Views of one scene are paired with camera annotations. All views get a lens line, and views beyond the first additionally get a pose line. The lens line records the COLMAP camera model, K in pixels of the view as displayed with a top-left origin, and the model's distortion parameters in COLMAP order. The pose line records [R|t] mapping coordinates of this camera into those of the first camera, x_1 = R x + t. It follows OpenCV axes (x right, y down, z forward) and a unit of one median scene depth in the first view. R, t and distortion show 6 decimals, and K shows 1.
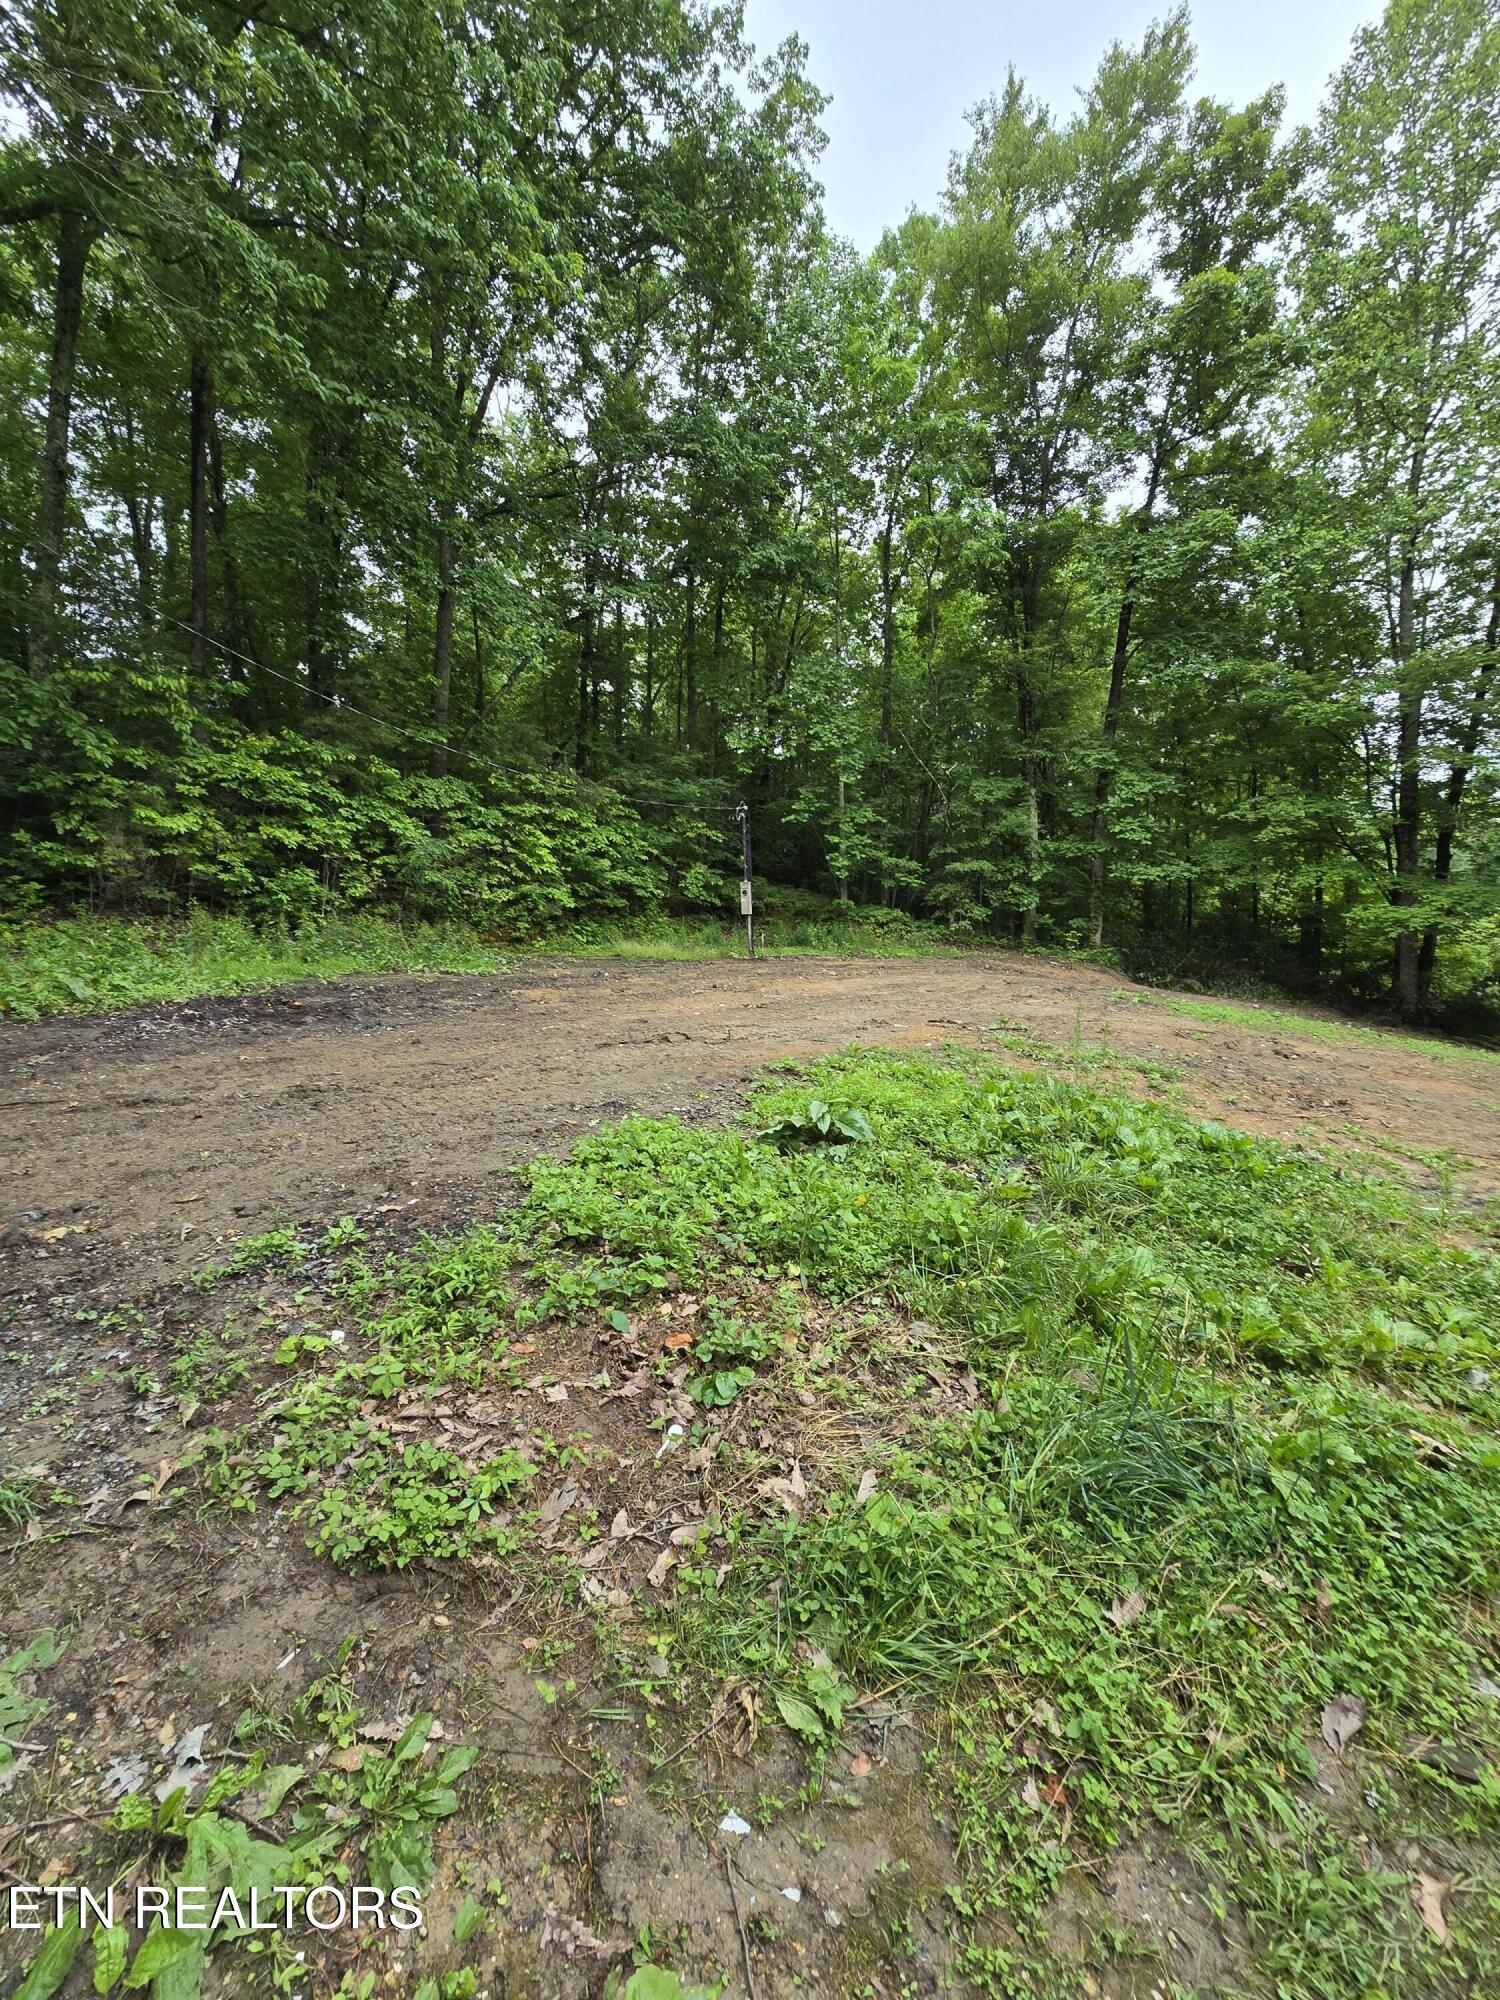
lens RADIAL K [[813.7, 0, 770.6], [0, 813.7, 988.4], [0, 0, 1]] dist [-0.008038, 0.001335]
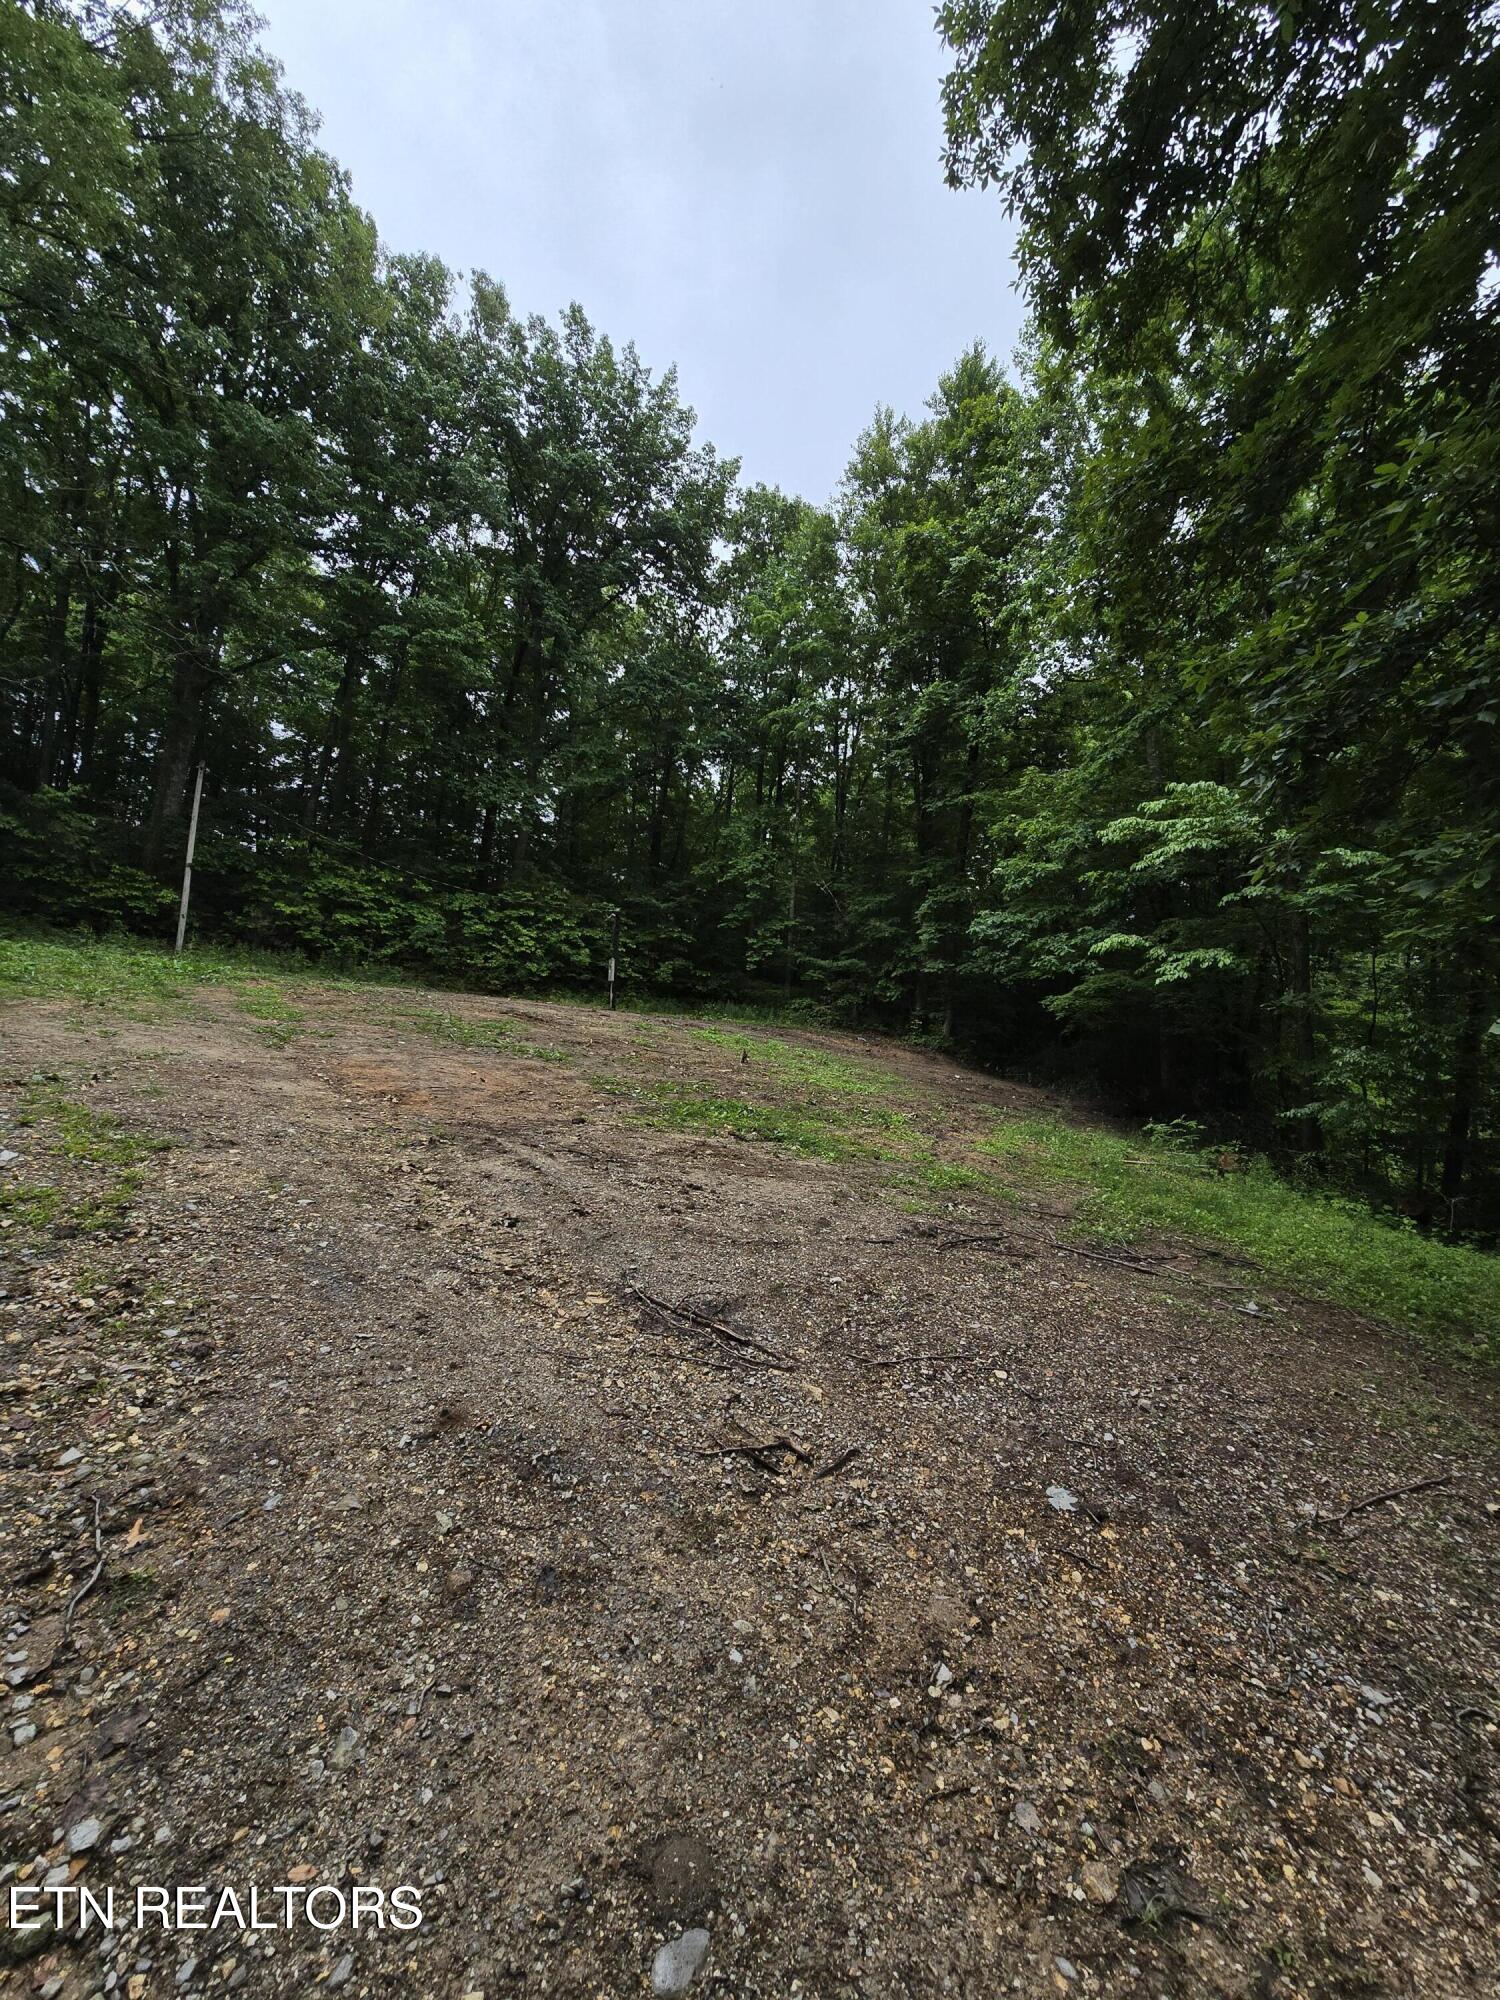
lens RADIAL K [[813.7, 0, 771.7], [0, 813.7, 992.5], [0, 0, 1]] dist [-0.008038, 0.001335]
pose [[0.884939, 0.043540, -0.463667, 0.917909], [-0.121614, 0.982679, -0.139832, 0.100599], [0.449547, 0.180131, 0.874906, -0.153736]]
